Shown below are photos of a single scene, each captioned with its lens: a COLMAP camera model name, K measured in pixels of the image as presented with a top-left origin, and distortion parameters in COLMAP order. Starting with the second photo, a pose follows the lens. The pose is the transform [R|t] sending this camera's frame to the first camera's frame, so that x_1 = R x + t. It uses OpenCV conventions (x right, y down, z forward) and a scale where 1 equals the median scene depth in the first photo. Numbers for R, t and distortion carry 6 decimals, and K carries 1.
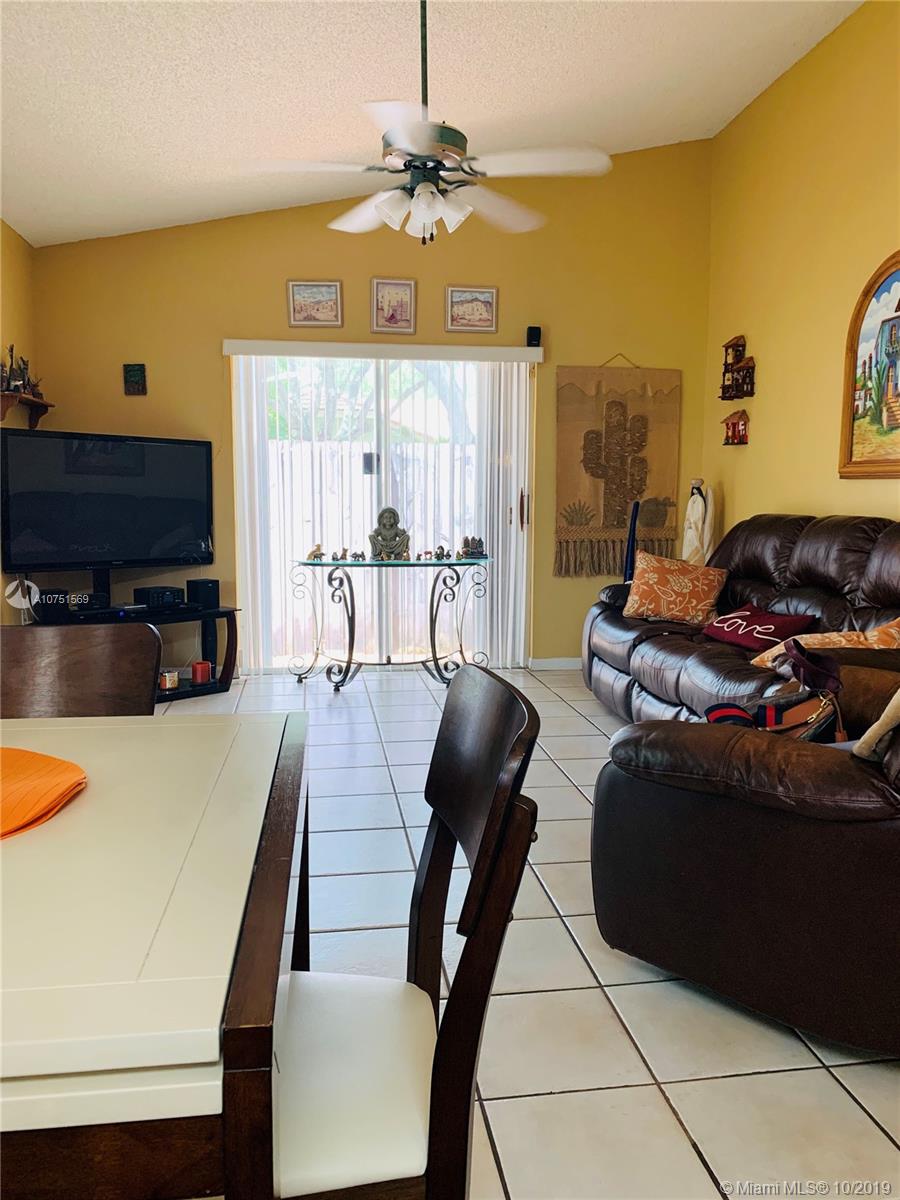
lens RADIAL K [[912.1, 0, 461.2], [0, 912.1, 598.6], [0, 0, 1]] dist [0.034123, -0.041953]
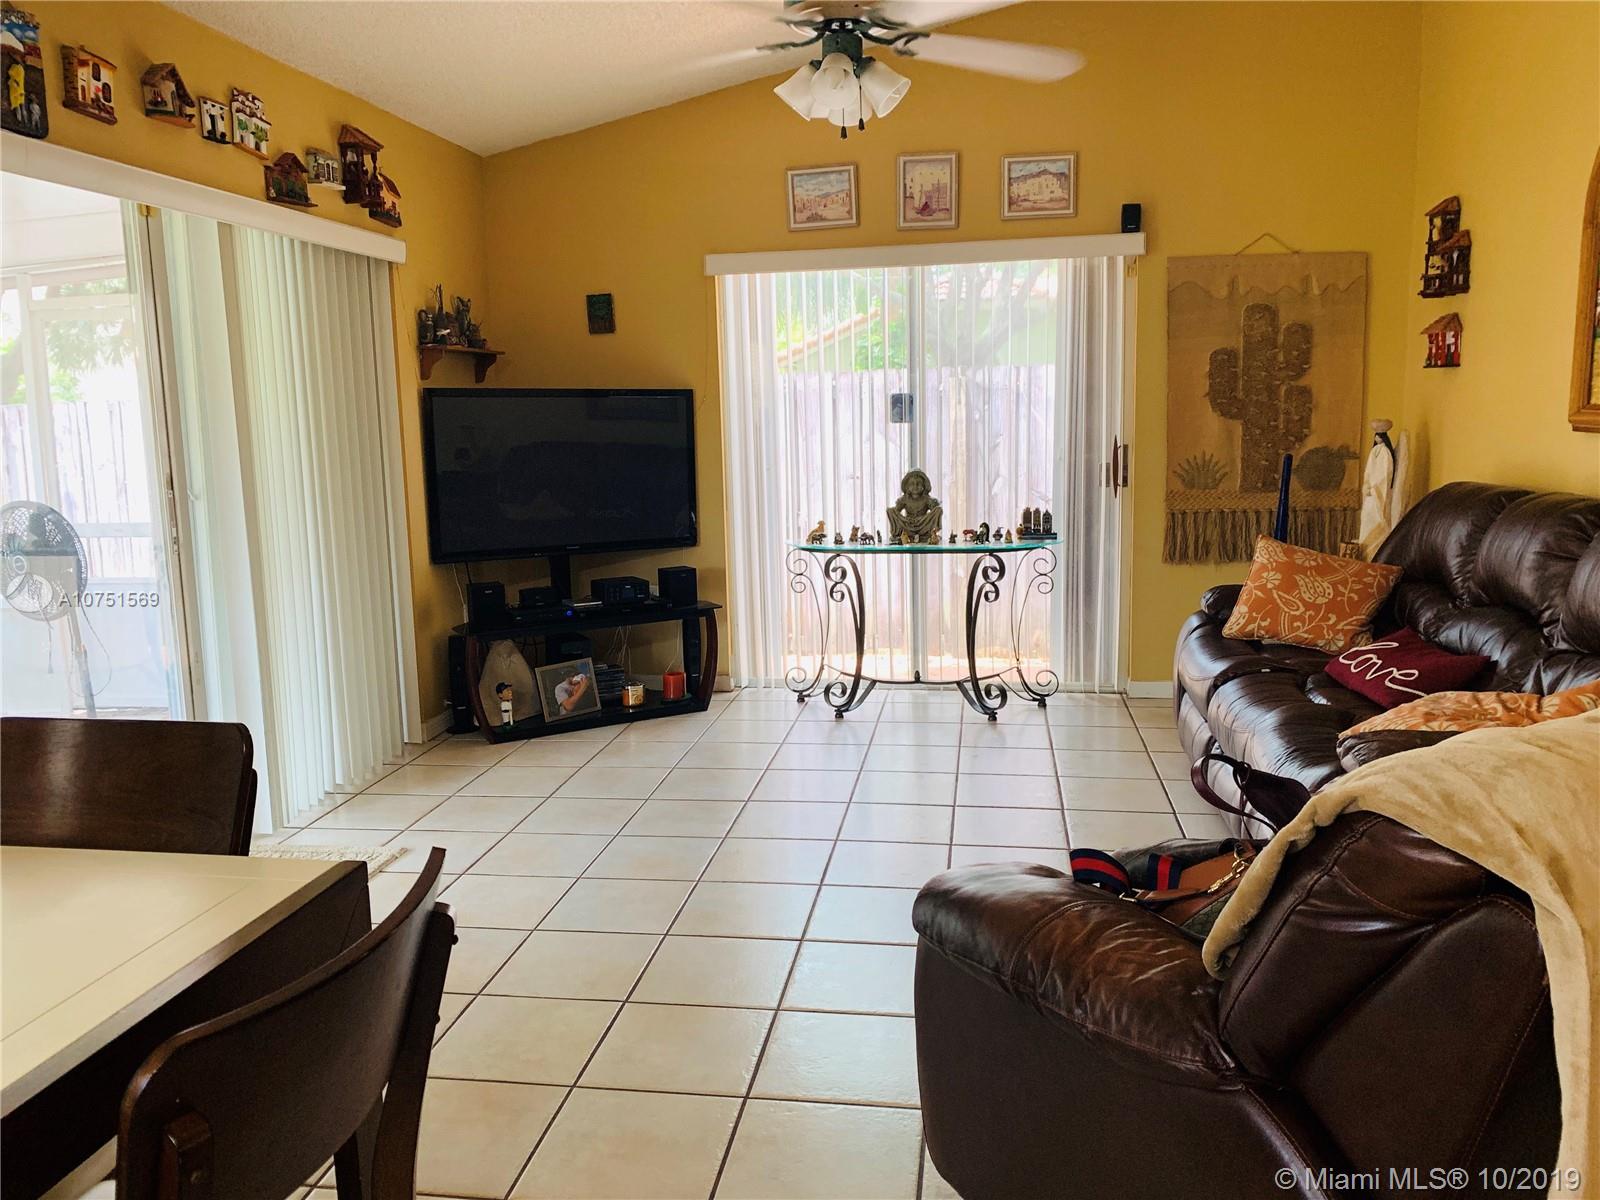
lens RADIAL K [[1216.1, 0, 796.0], [0, 1216.1, 600.0], [0, 0, 1]] dist [0.034123, -0.041953]
pose [[0.955216, 0.018824, -0.295310, 0.121039], [-0.006814, 0.999109, 0.041646, -0.036400], [0.295831, -0.037769, 0.954493, 0.033827]]
